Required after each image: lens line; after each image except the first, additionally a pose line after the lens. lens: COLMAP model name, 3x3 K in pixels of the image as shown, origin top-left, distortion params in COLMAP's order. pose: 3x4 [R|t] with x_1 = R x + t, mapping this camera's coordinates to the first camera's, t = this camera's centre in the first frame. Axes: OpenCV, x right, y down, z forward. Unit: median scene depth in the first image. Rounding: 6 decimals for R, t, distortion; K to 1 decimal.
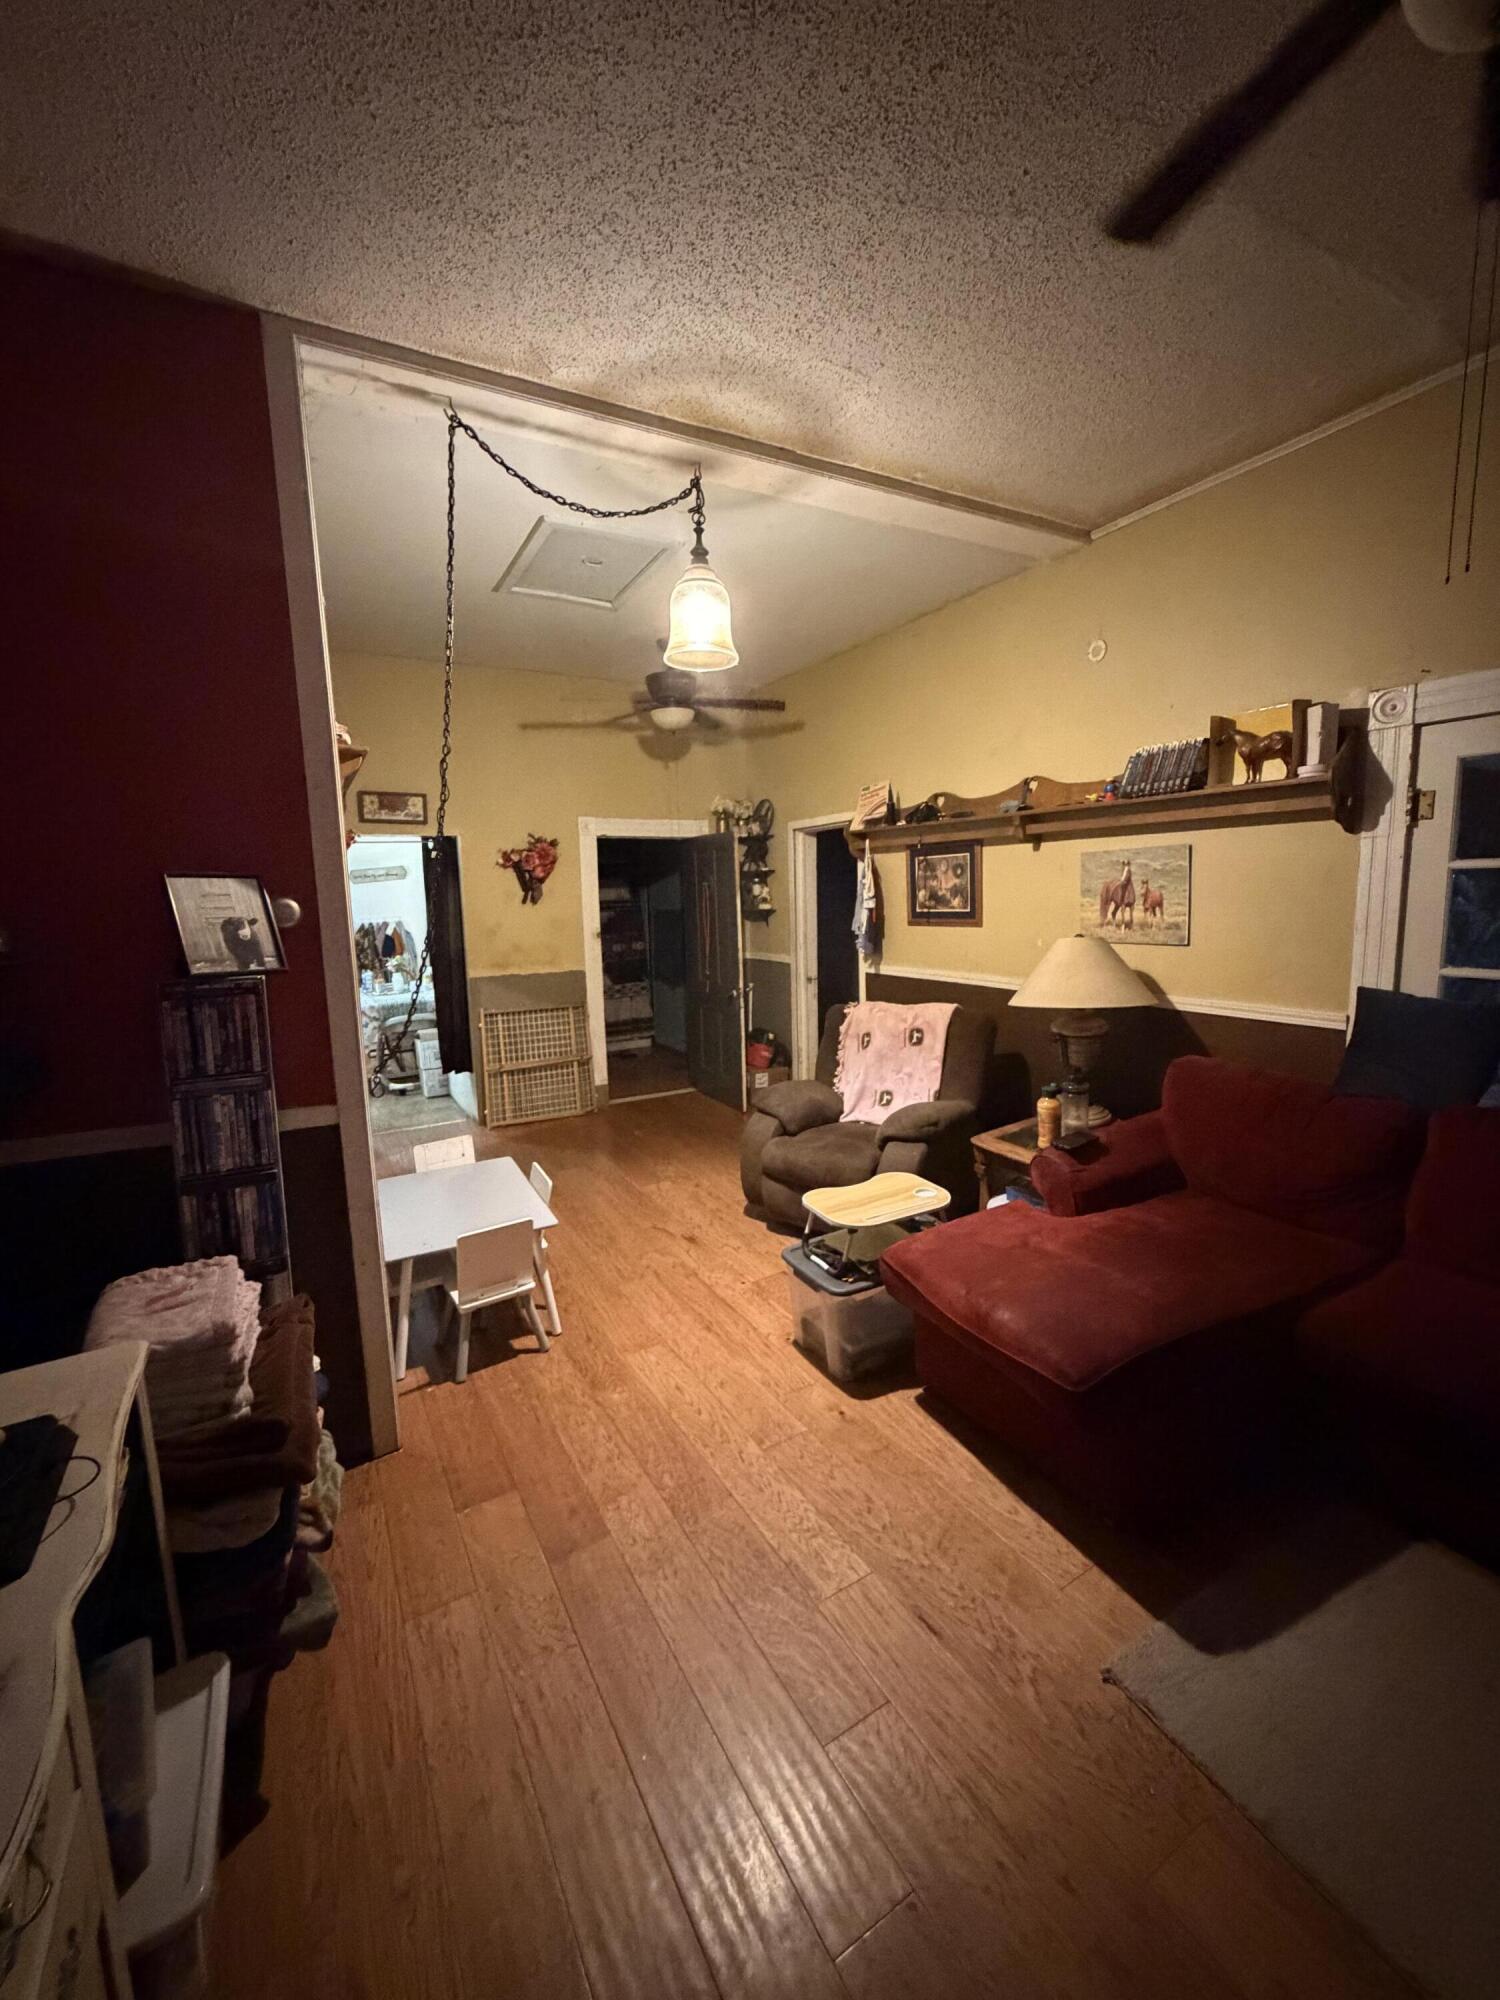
lens RADIAL K [[800.2, 0, 752.6], [0, 800.2, 994.2], [0, 0, 1]] dist [-0.000698, -0.000361]
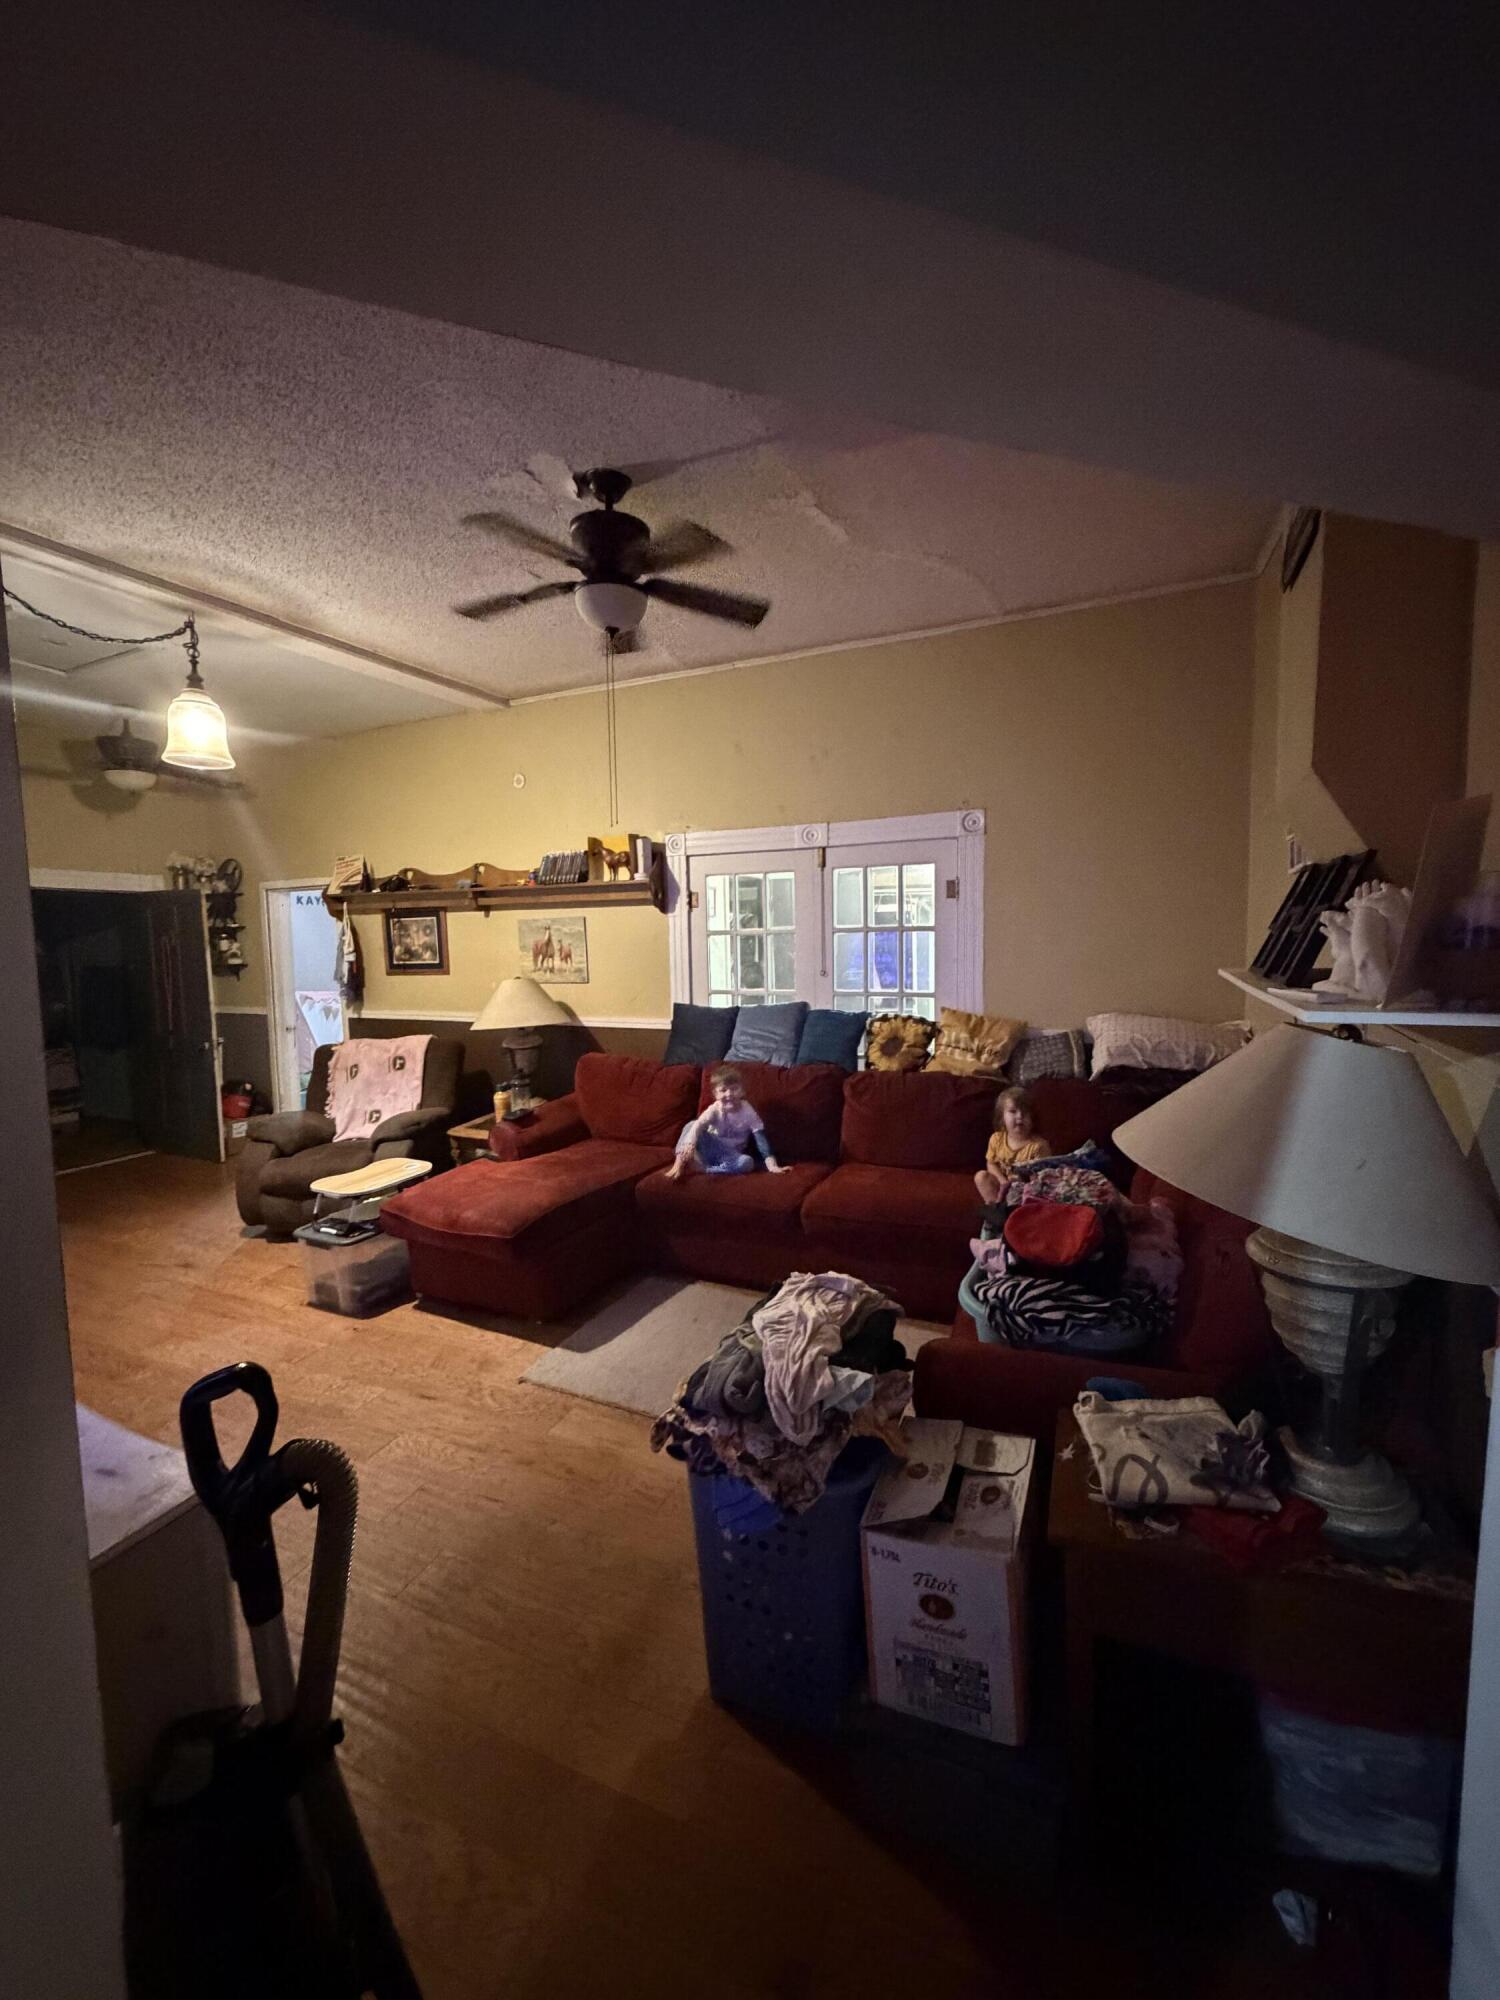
lens RADIAL K [[800.2, 0, 754.4], [0, 800.2, 997.3], [0, 0, 1]] dist [-0.000698, -0.000361]
pose [[0.809643, -0.033943, 0.585940, -0.086225], [0.072705, 0.996437, -0.042740, 0.052541], [-0.582402, 0.077205, 0.809226, -0.393831]]
